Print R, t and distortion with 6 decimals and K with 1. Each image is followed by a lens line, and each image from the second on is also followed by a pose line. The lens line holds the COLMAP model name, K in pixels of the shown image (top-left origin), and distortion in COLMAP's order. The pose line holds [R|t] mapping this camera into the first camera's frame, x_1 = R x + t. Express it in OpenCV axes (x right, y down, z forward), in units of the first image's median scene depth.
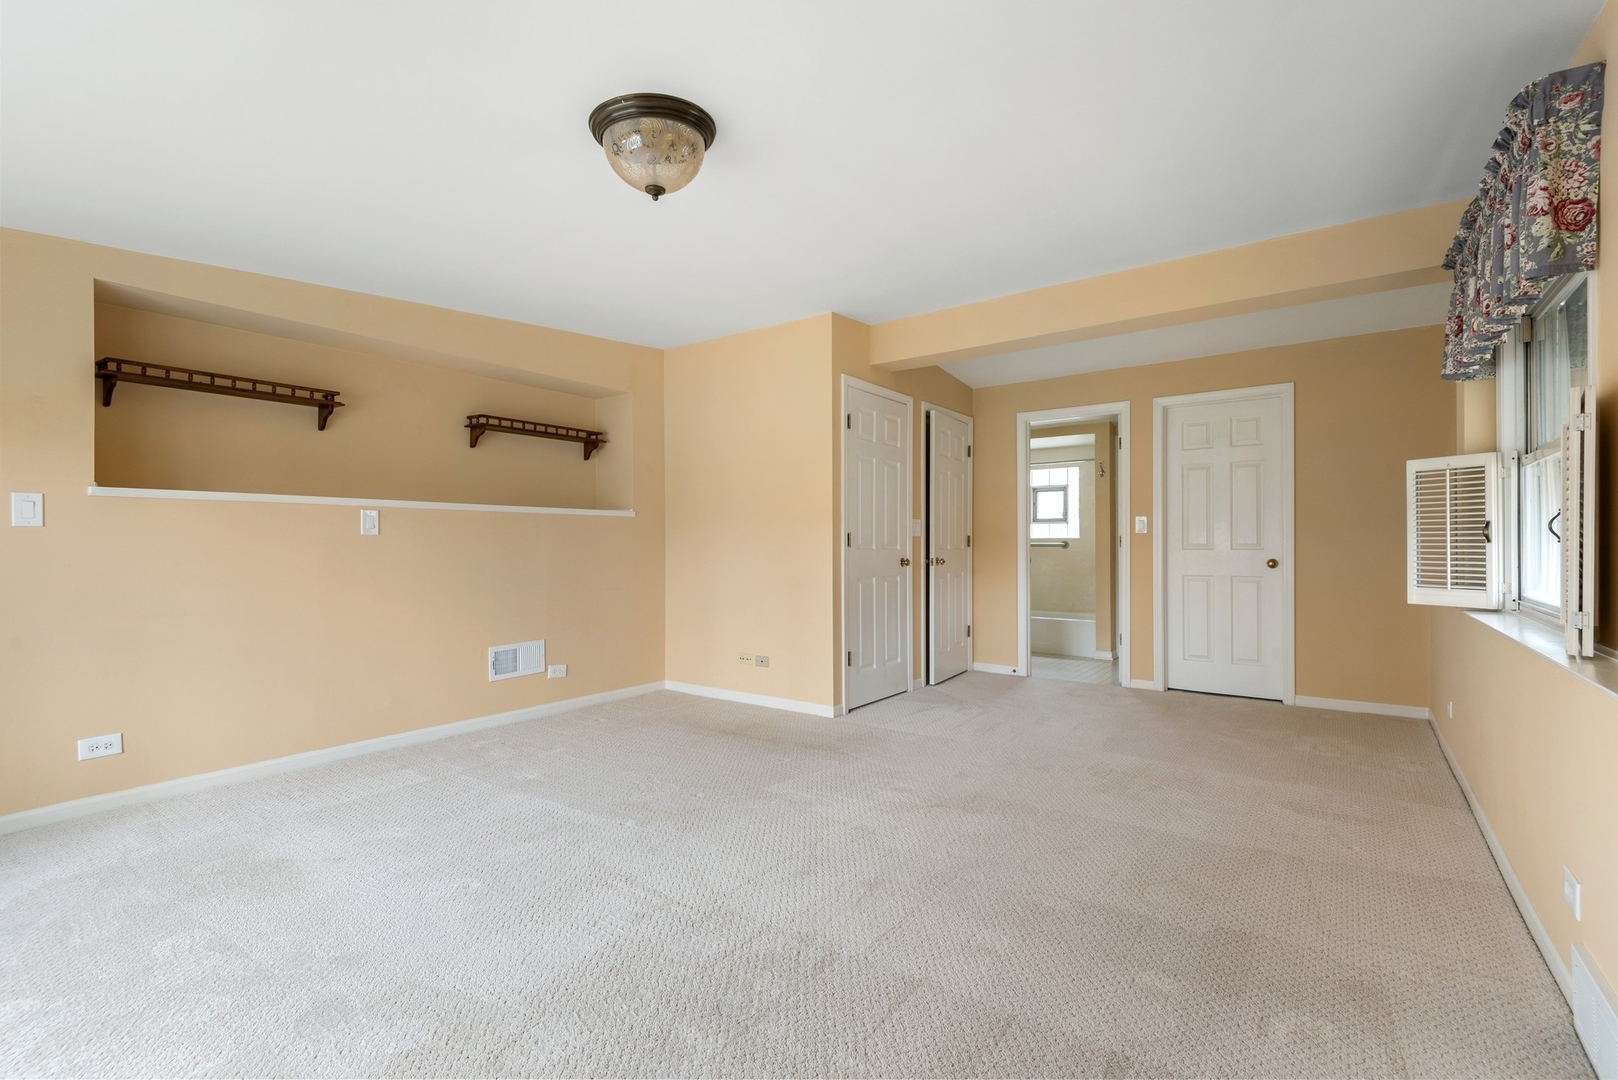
lens RADIAL K [[730.7, 0, 815.0], [0, 730.7, 555.7], [0, 0, 1]] dist [0.040898, -0.024792]
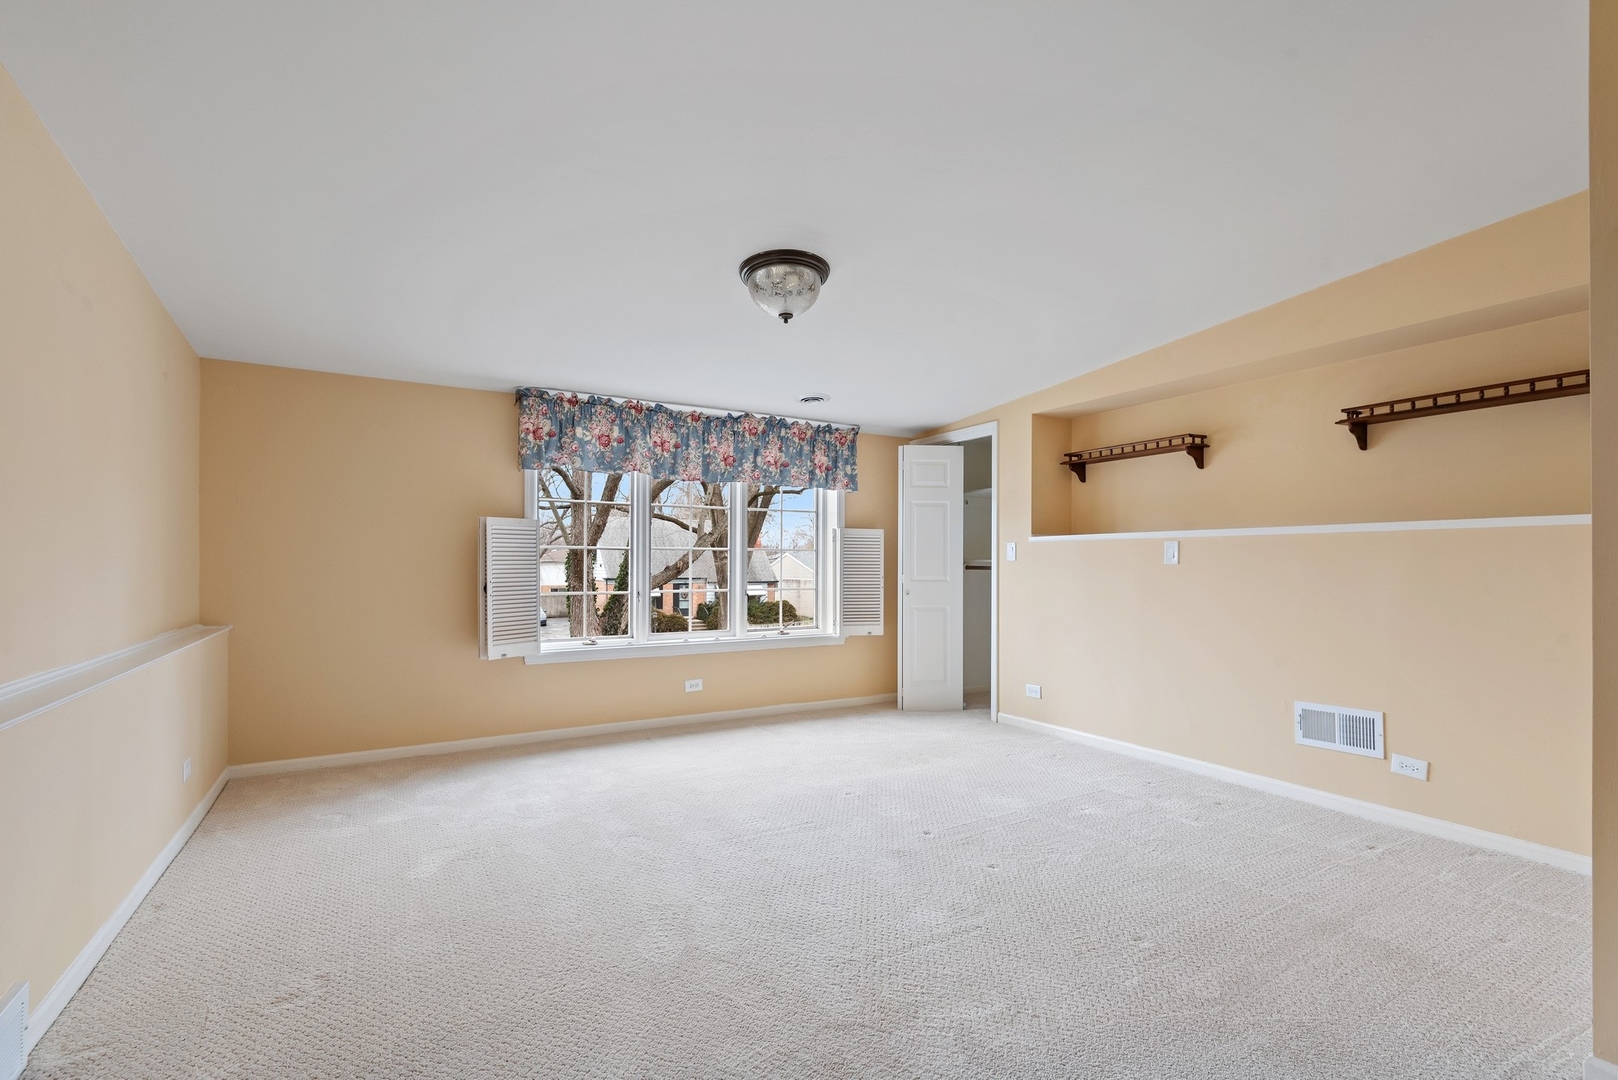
lens RADIAL K [[730.7, 0, 815.0], [0, 730.7, 555.7], [0, 0, 1]] dist [0.040898, -0.024792]
pose [[-0.409136, -0.007291, -0.912444, 0.588146], [-0.013200, 0.999911, -0.002071, -0.030592], [0.912378, 0.011197, -0.409196, 0.950499]]
